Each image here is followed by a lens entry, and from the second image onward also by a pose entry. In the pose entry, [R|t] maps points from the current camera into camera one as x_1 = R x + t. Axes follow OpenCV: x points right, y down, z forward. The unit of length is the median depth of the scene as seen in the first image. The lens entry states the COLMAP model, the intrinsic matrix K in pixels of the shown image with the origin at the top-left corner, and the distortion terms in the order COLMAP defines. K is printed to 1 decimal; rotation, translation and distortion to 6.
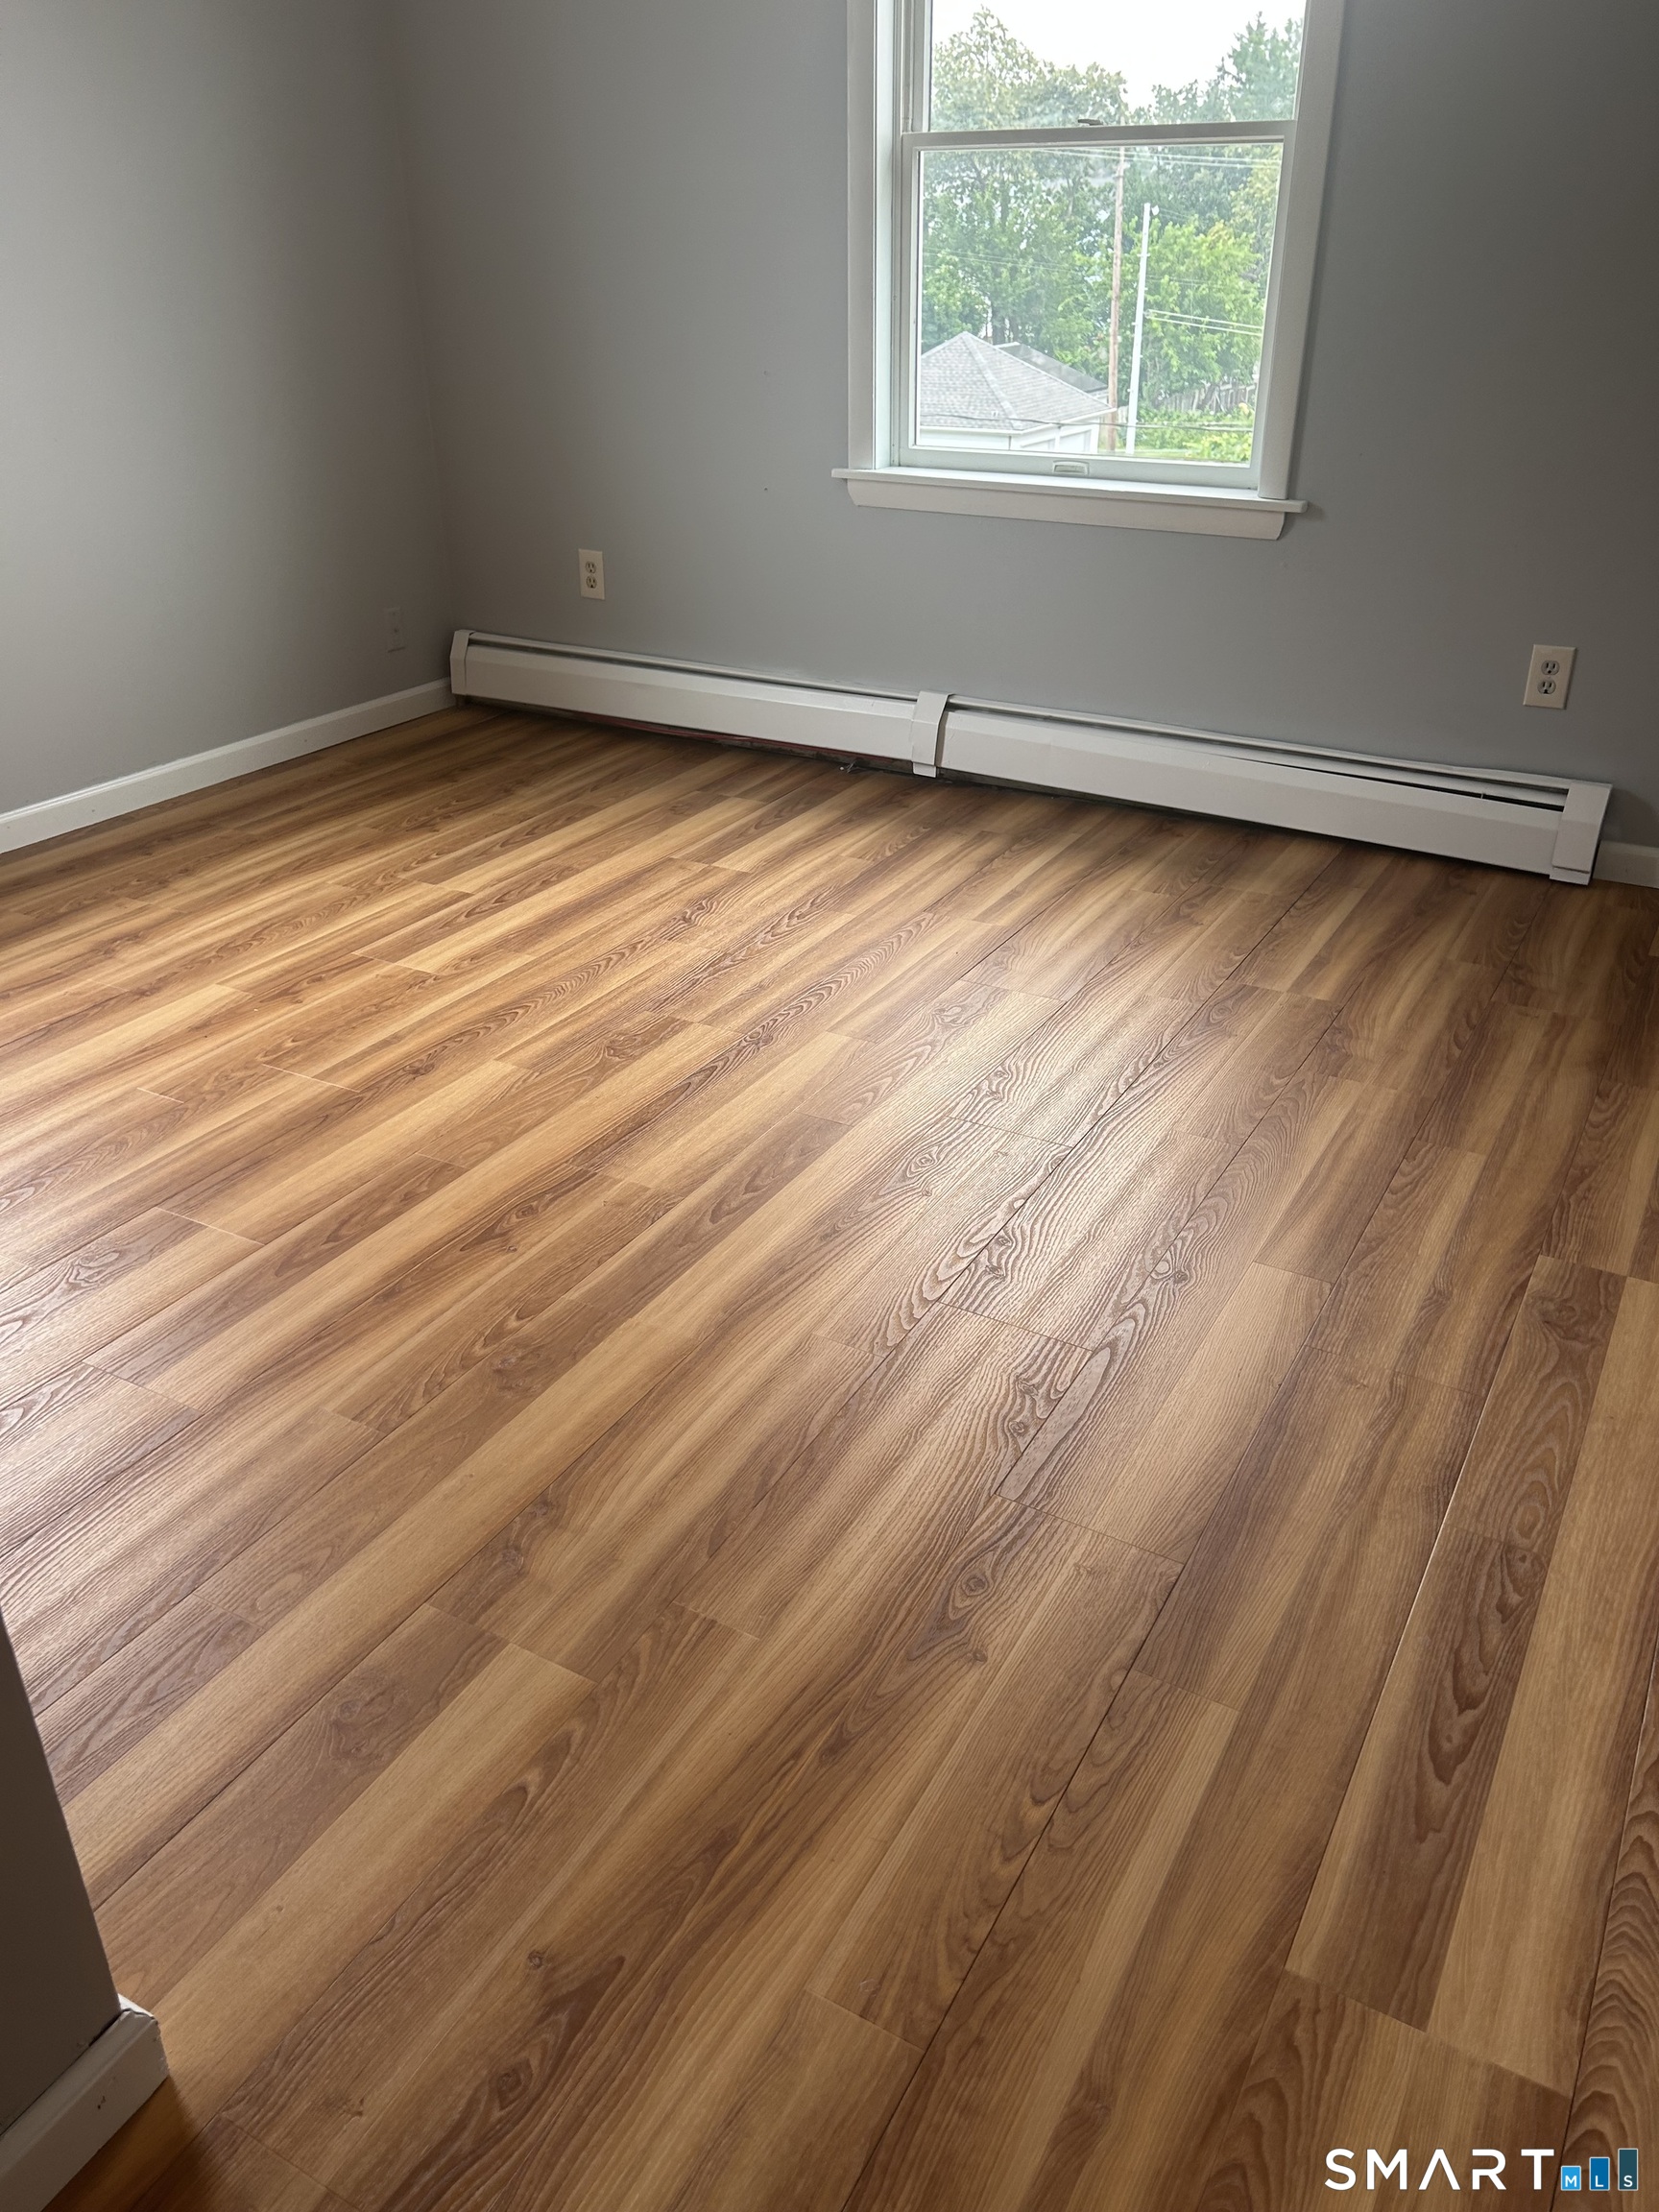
lens RADIAL K [[1682.4, 0, 829.5], [0, 1682.4, 1106.0], [0, 0, 1]] dist [-0.012293, -0.006457]
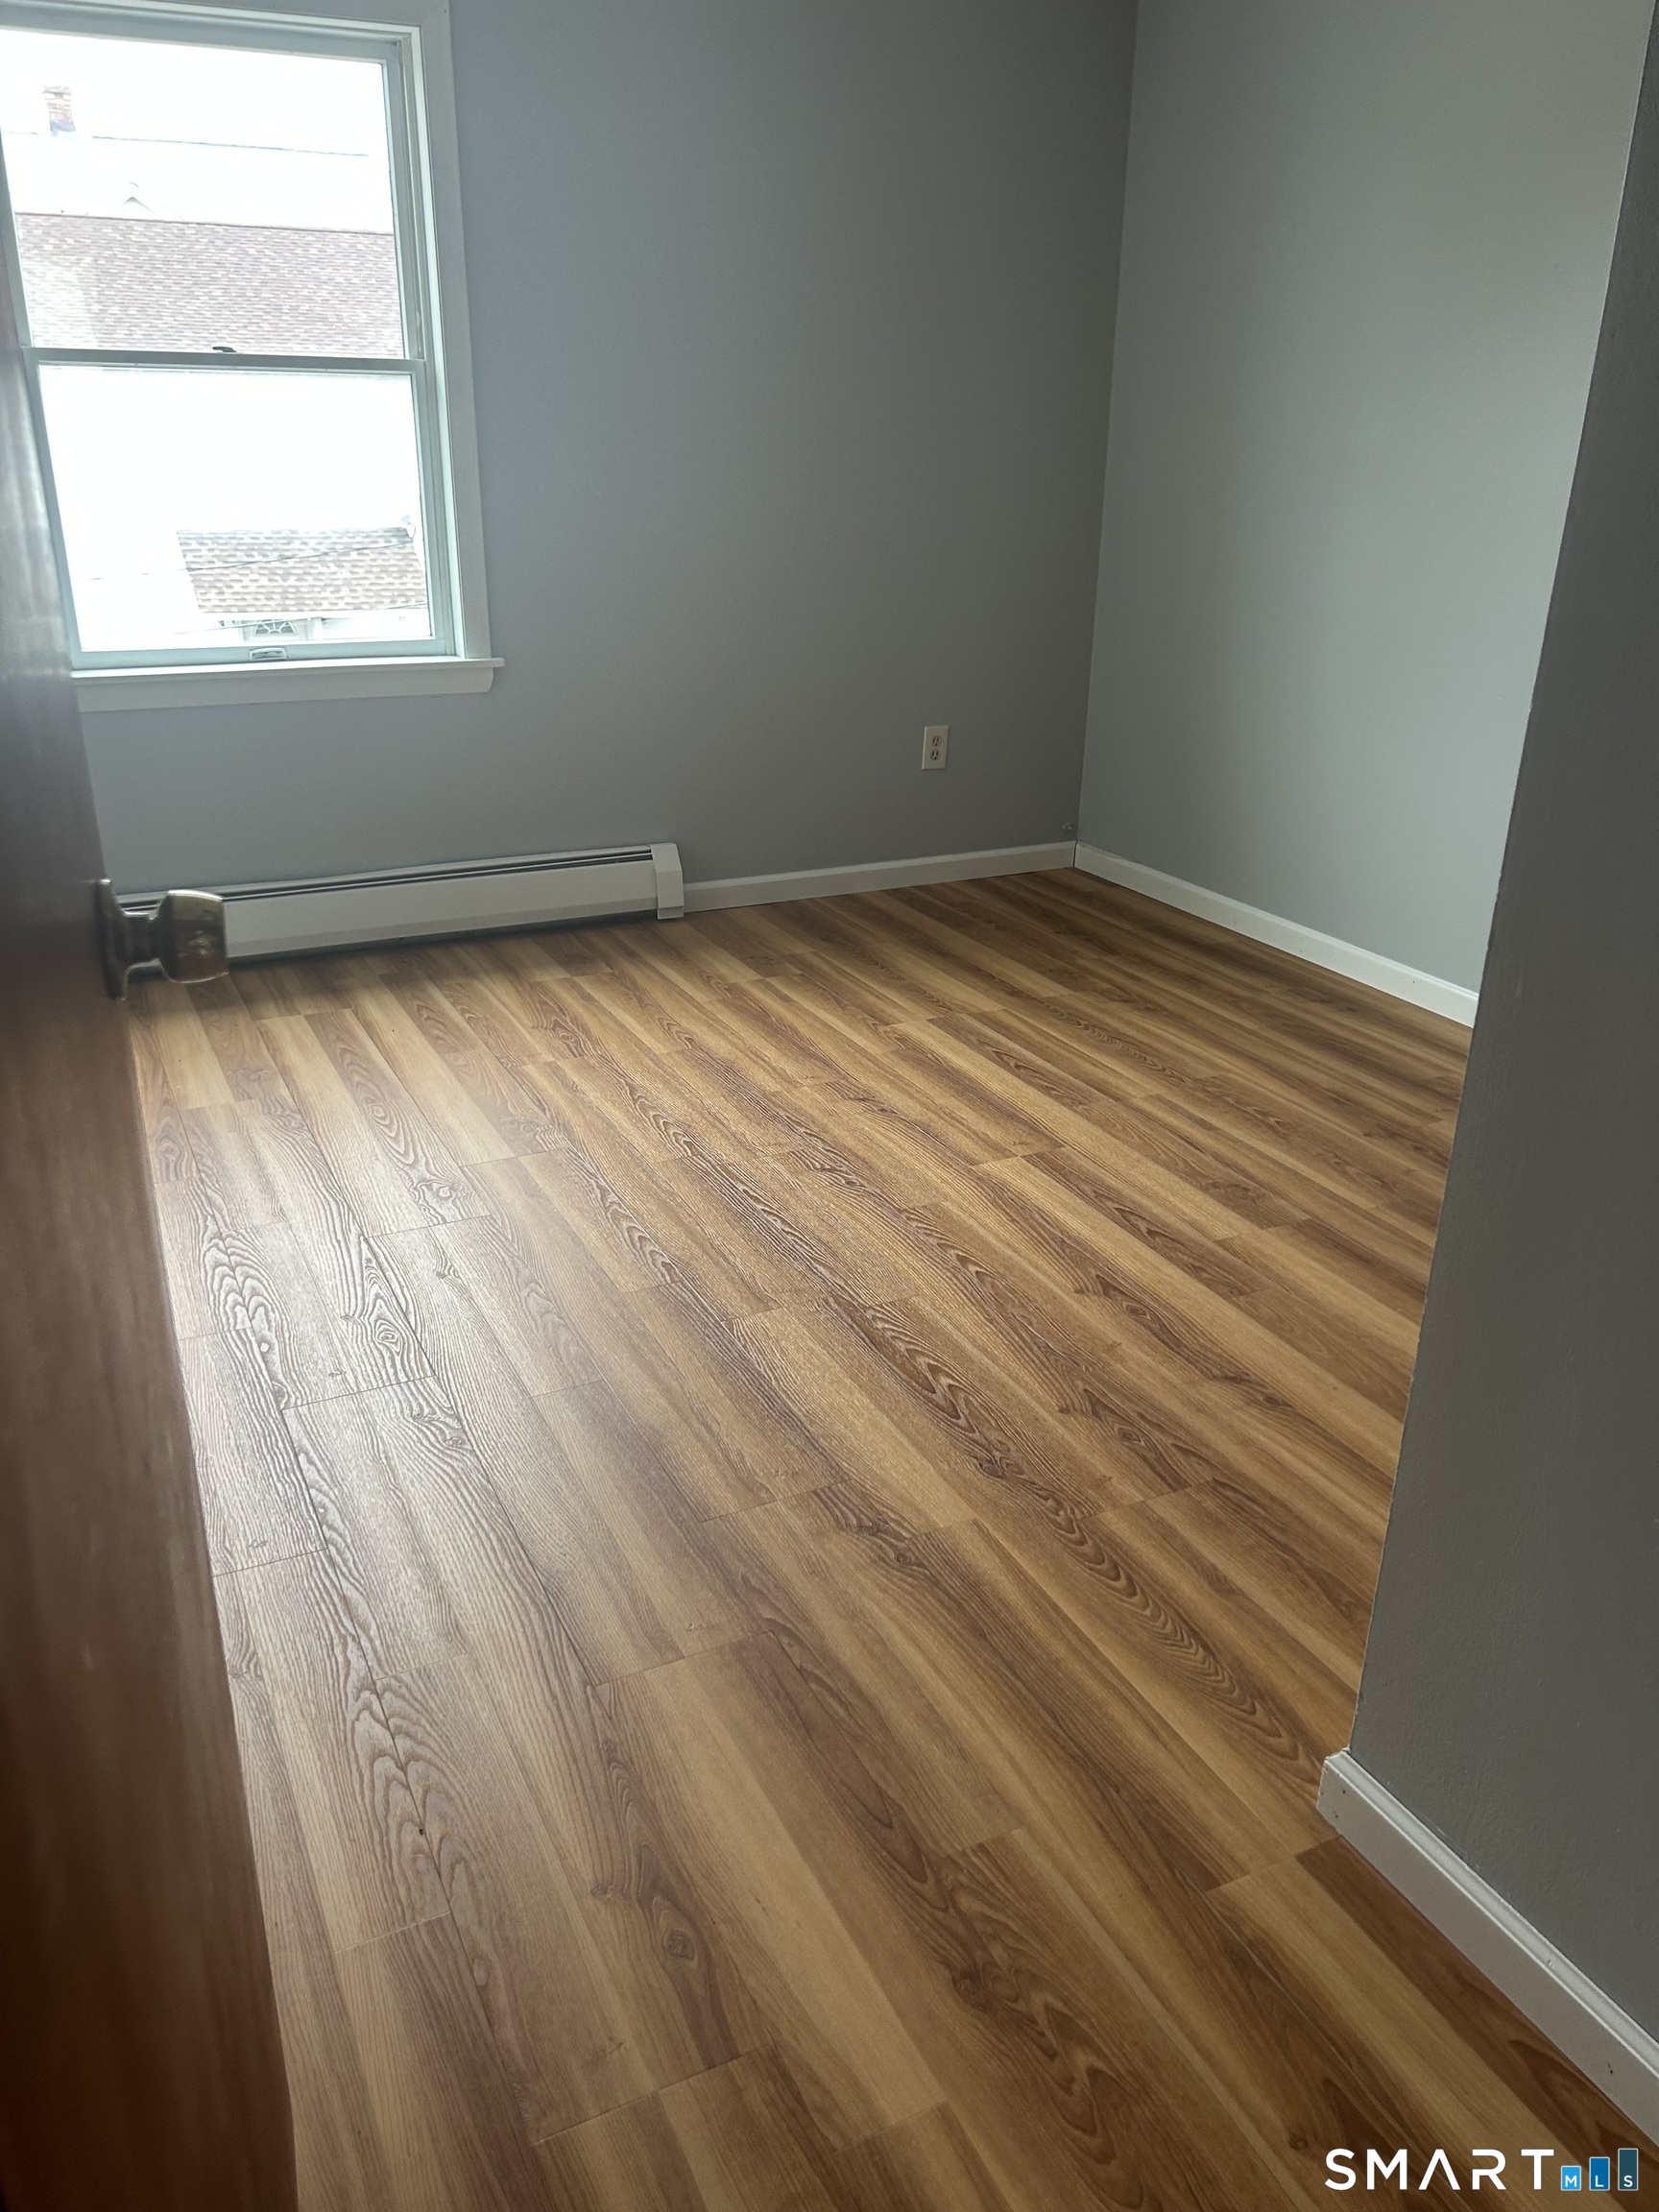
lens RADIAL K [[1682.4, 0, 829.5], [0, 1682.4, 1106.0], [0, 0, 1]] dist [-0.012293, -0.006457]
pose [[-0.578138, 0.303172, -0.757525, 0.668730], [-0.382729, 0.719174, 0.579919, -0.660777], [0.720608, 0.625200, -0.299749, 1.230861]]
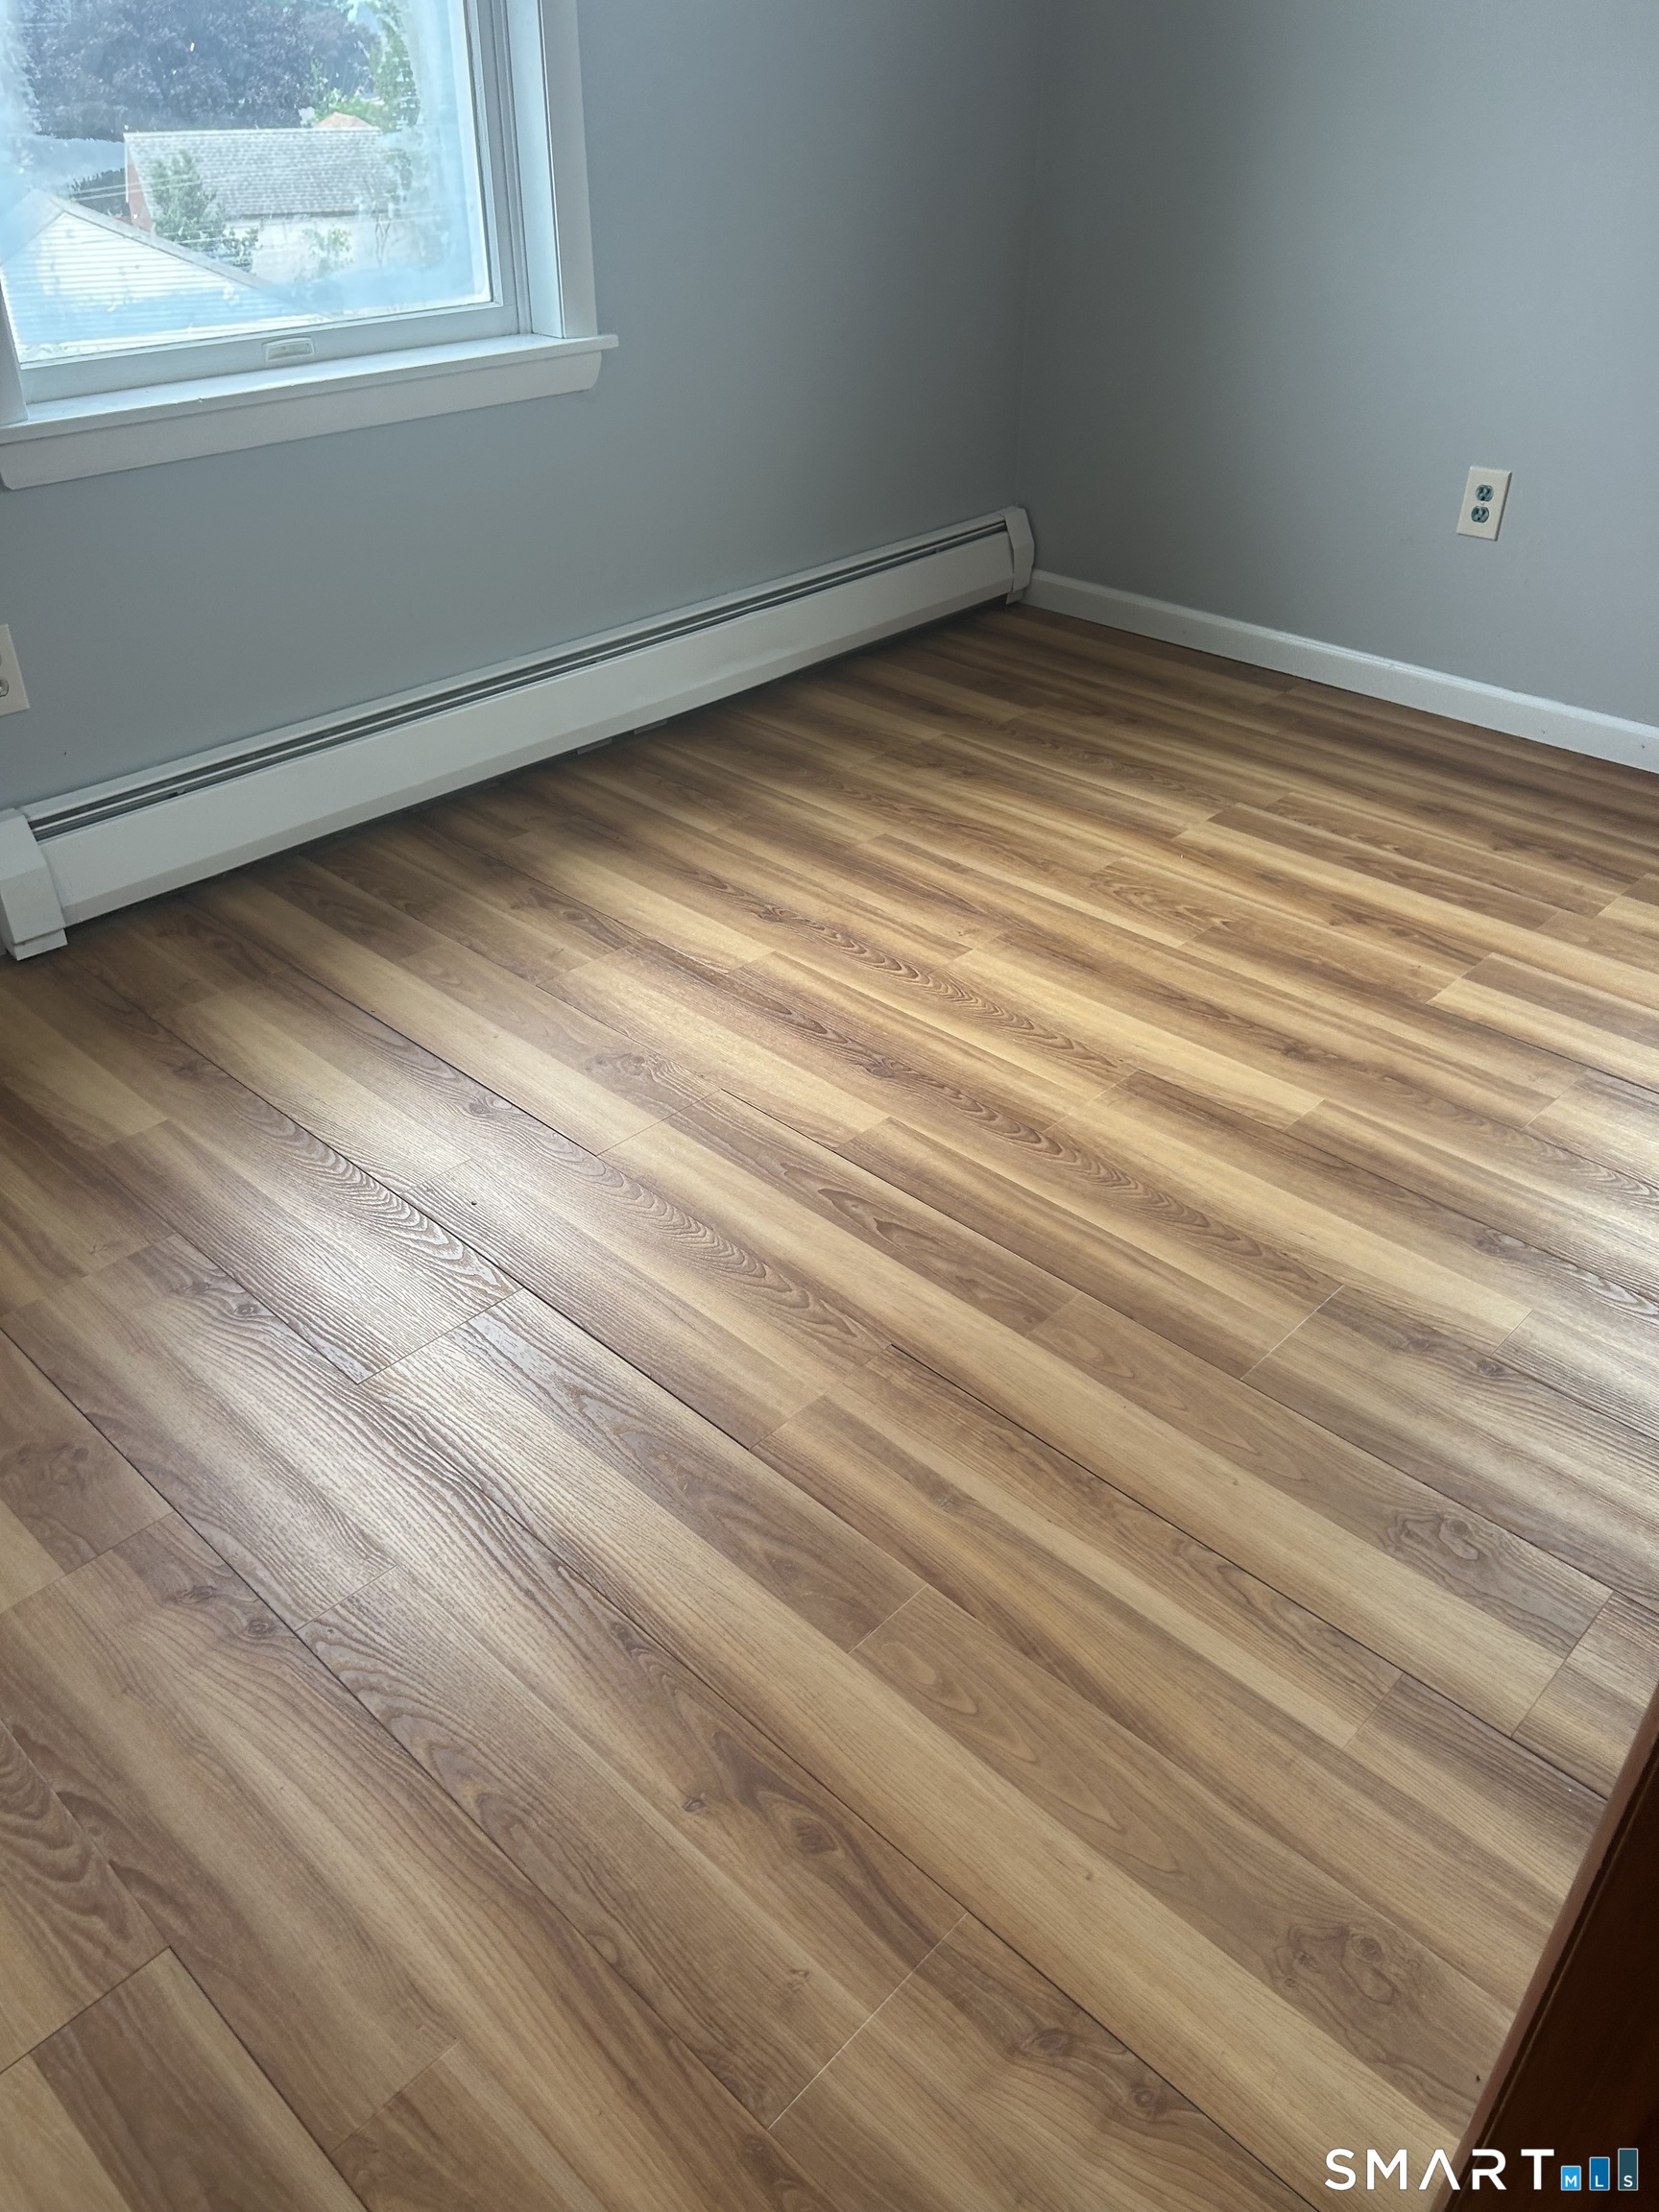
lens RADIAL K [[1640.8, 0, 824.0], [0, 1640.8, 1003.1], [0, 0, 1]] dist [0.007246, -0.001406]
pose [[-0.234198, 0.503455, -0.831675, 0.622562], [-0.465225, 0.693122, 0.550589, -0.484323], [0.853649, 0.515863, 0.071892, 0.882788]]
